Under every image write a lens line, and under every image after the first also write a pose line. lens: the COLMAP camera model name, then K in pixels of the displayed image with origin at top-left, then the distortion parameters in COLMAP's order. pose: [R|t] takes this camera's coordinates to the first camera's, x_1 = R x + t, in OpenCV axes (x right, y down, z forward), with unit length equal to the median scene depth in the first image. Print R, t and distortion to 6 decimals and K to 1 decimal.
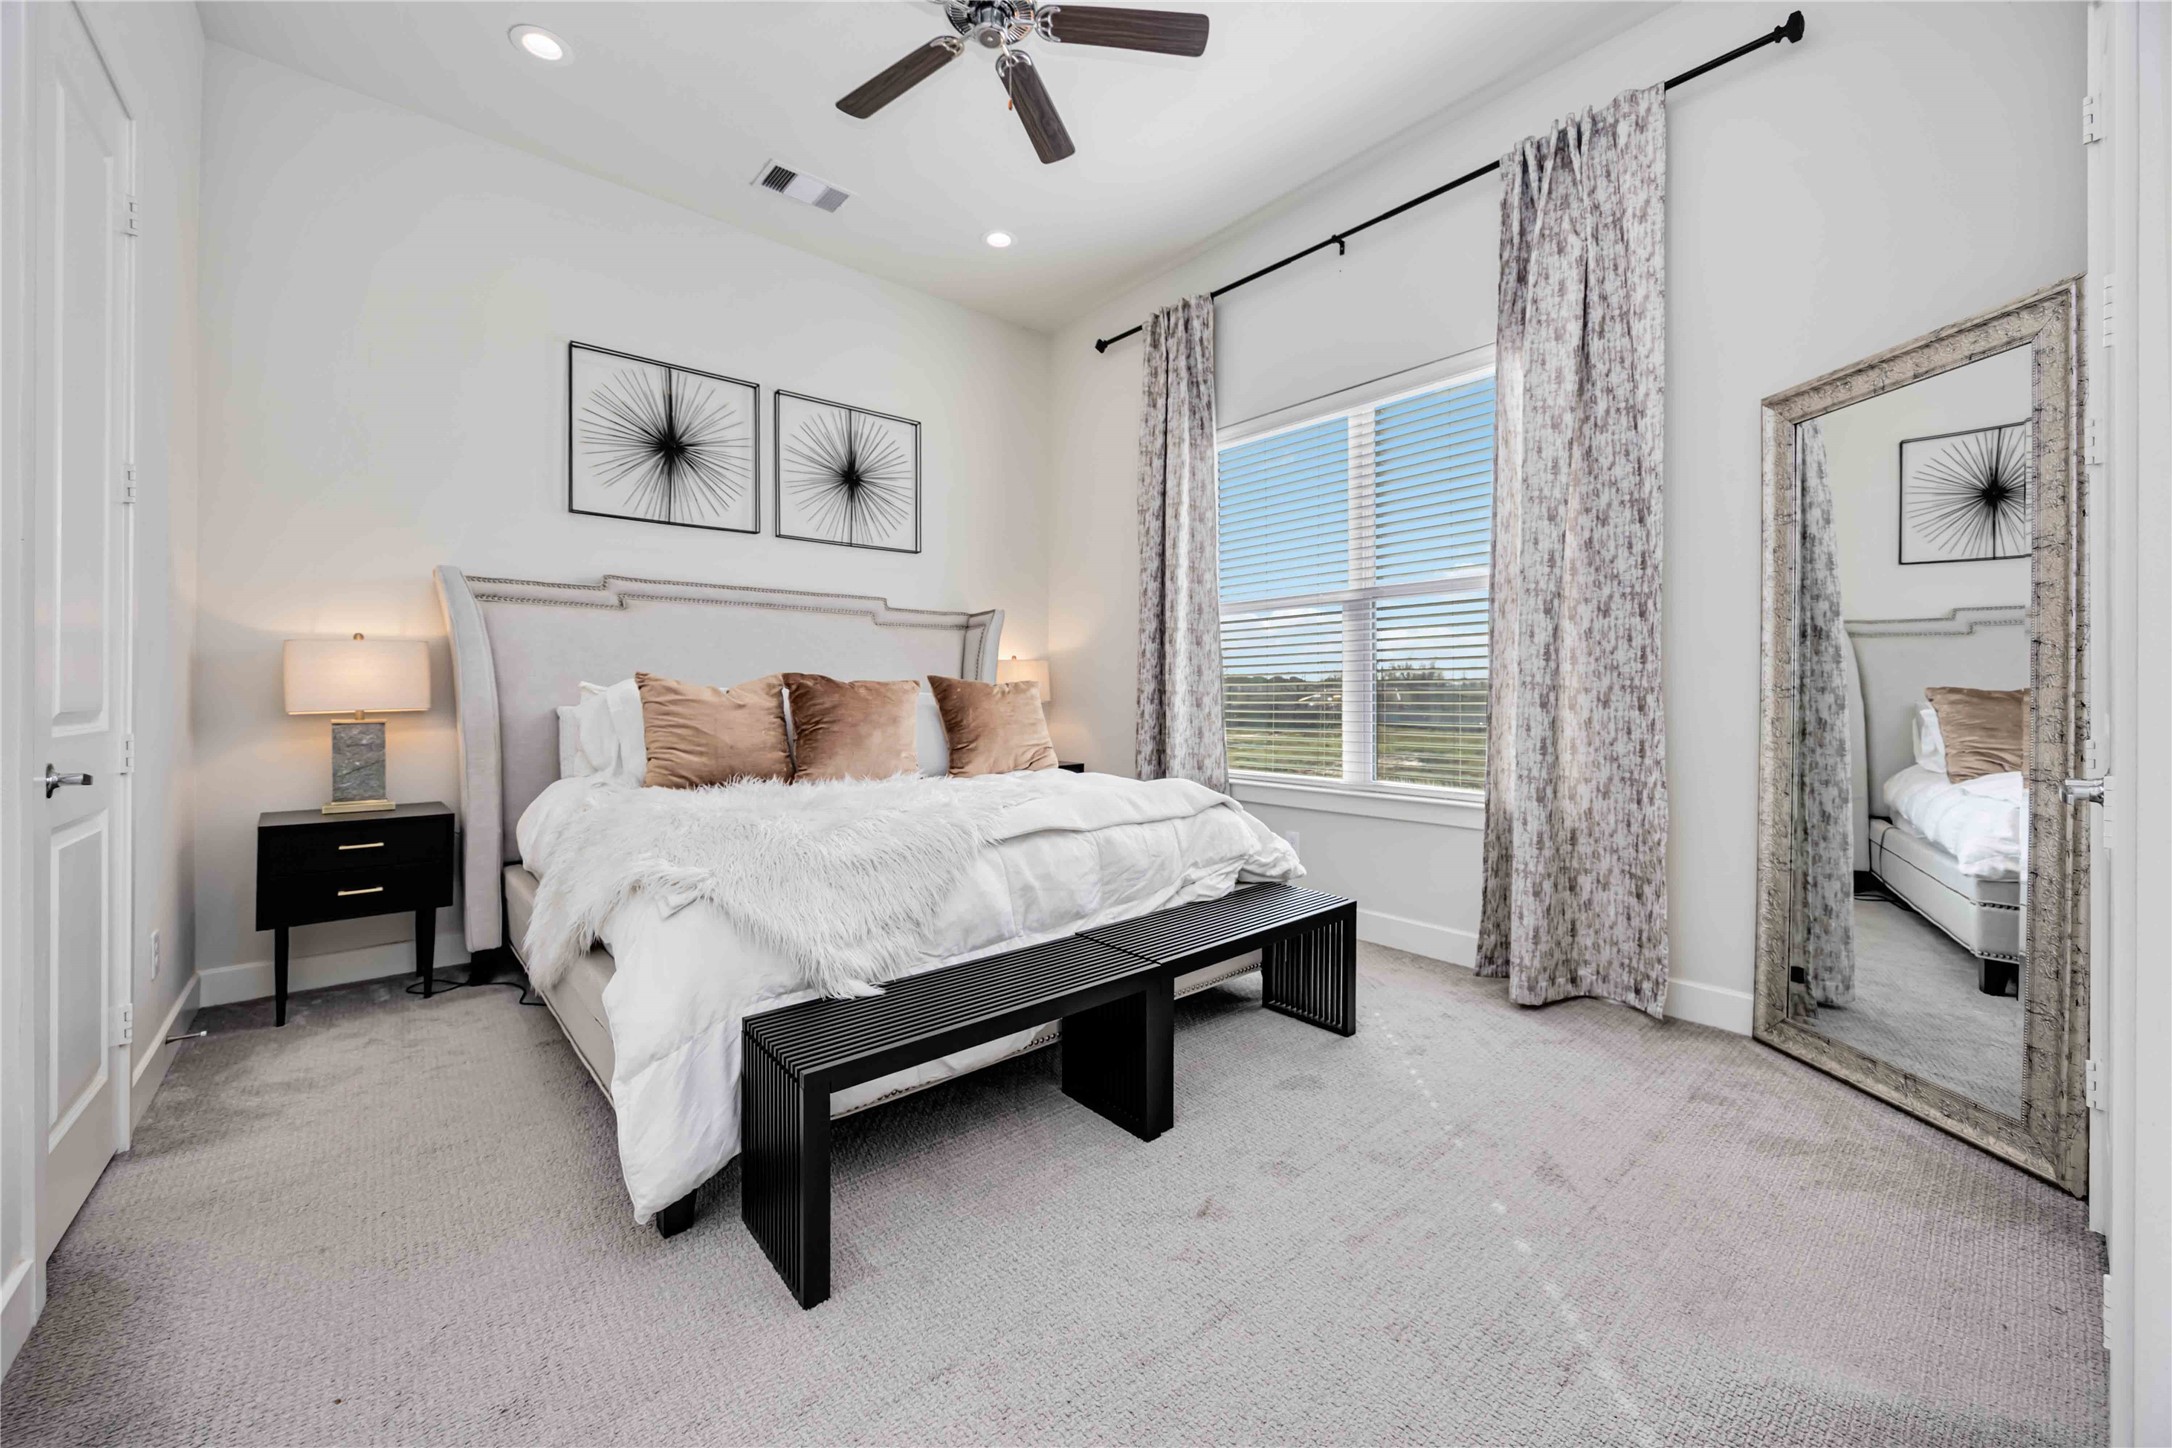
lens RADIAL K [[827.0, 0, 1089.7], [0, 827.0, 711.3], [0, 0, 1]] dist [-0.000452, 0.000057]
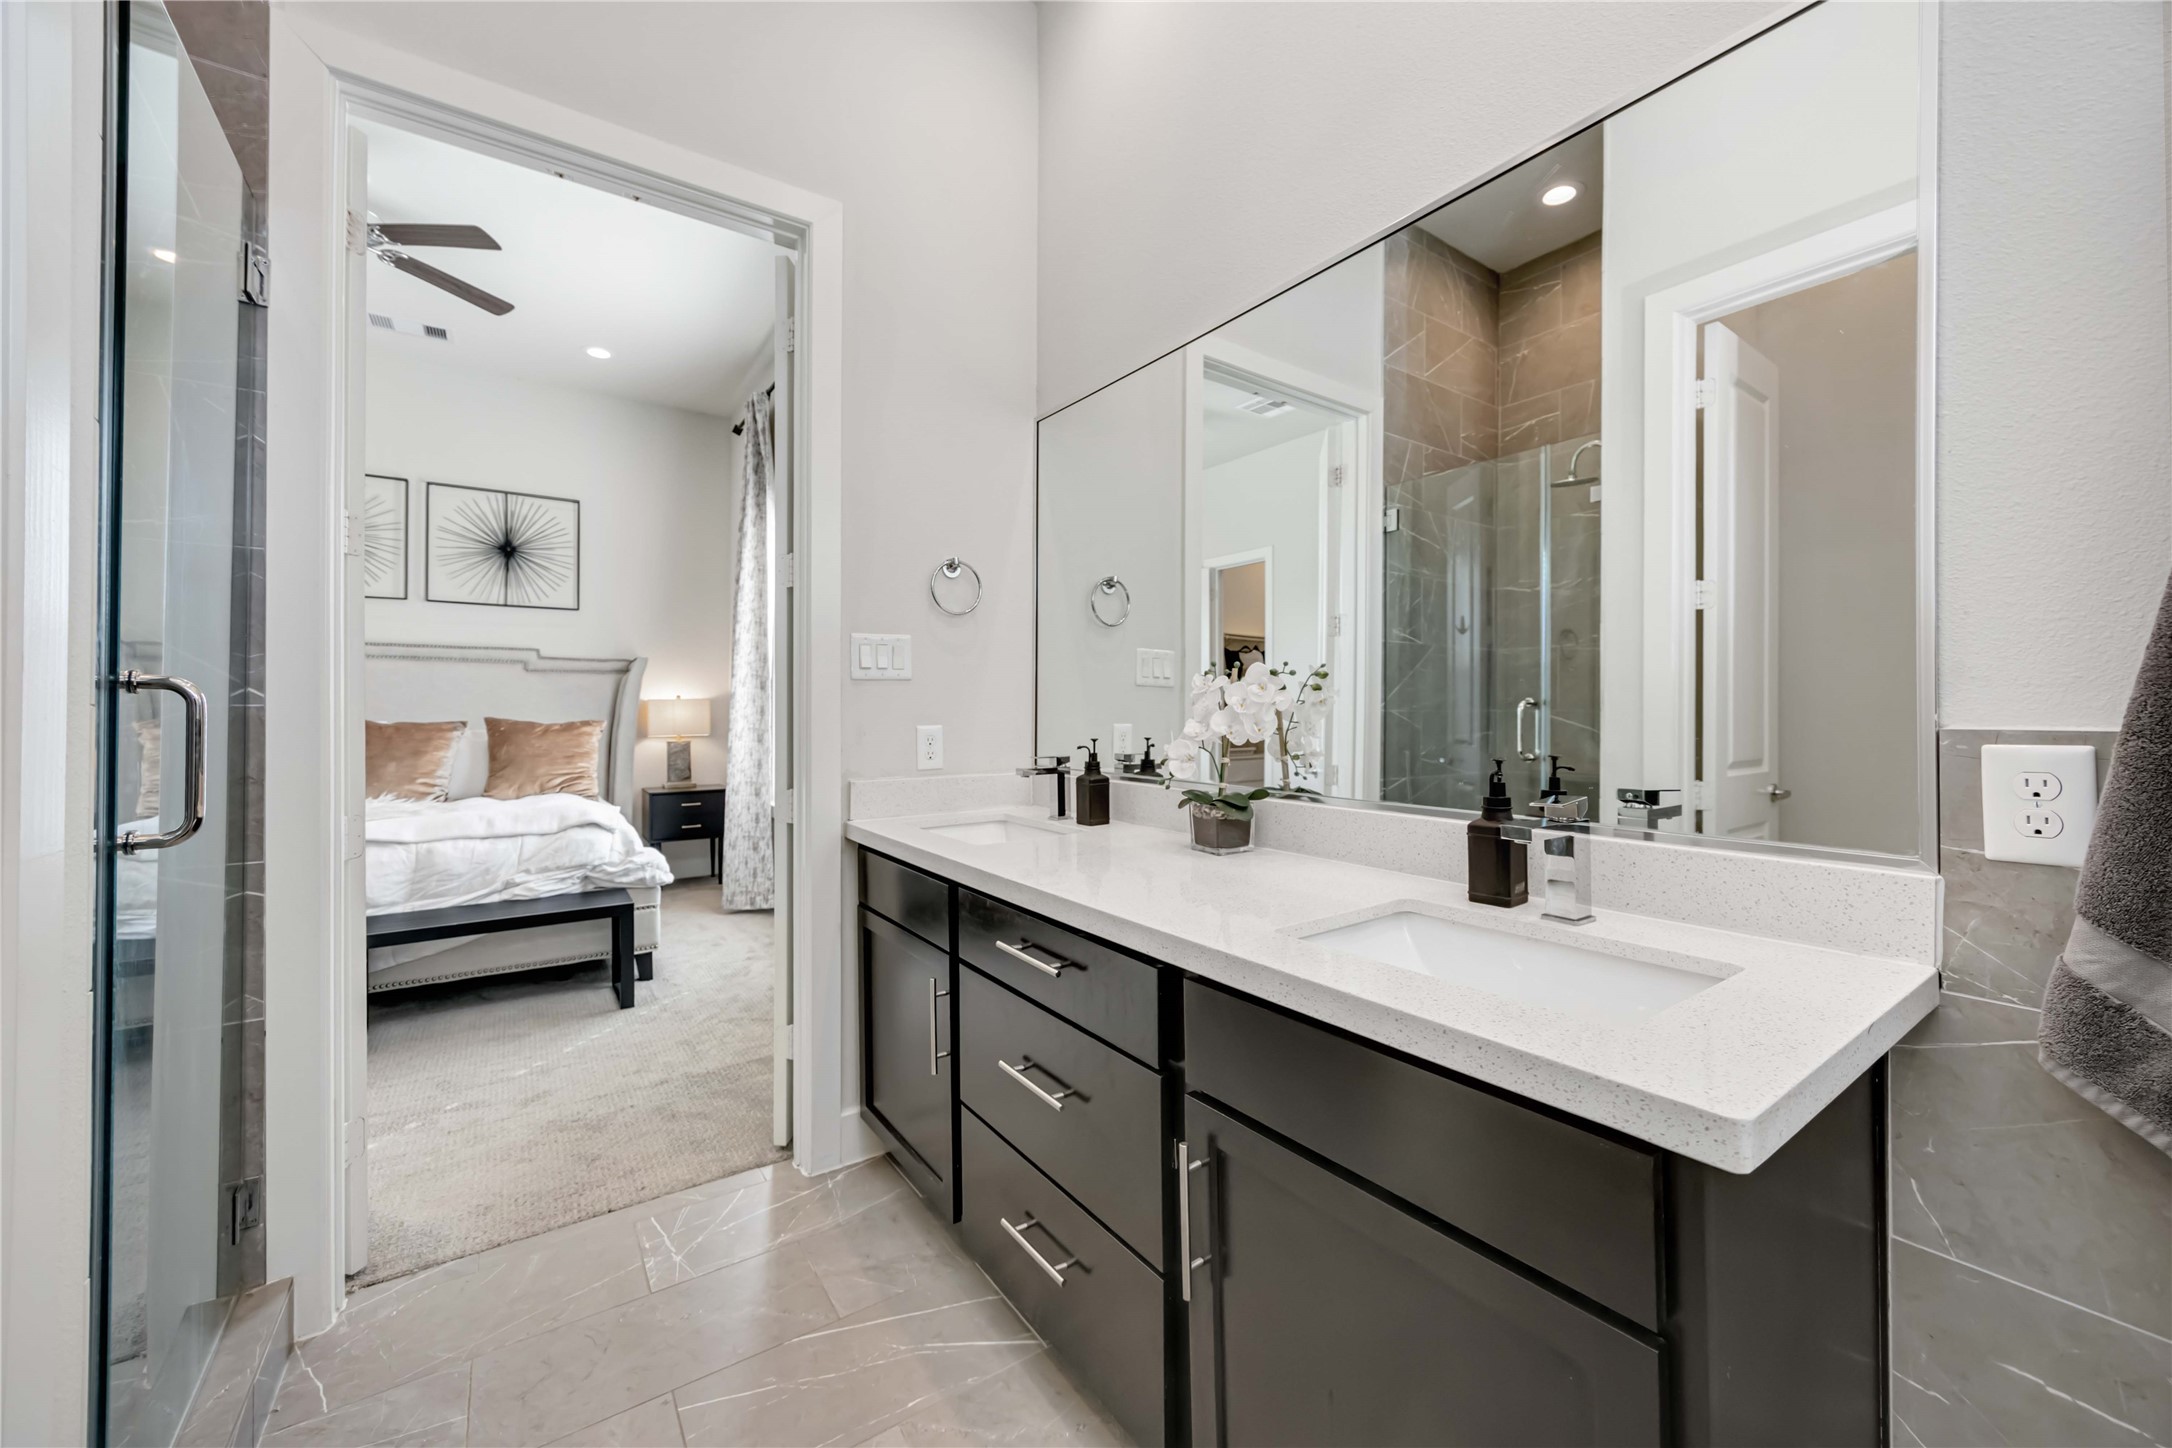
lens RADIAL K [[828.4, 0, 1099.2], [0, 828.4, 726.0], [0, 0, 1]] dist [-0.000390, 0.000012]
pose [[0.995109, 0.006180, -0.098590, 0.738998], [-0.006826, 0.999957, -0.006219, -0.024937], [0.098548, 0.006861, 0.995109, -0.124797]]
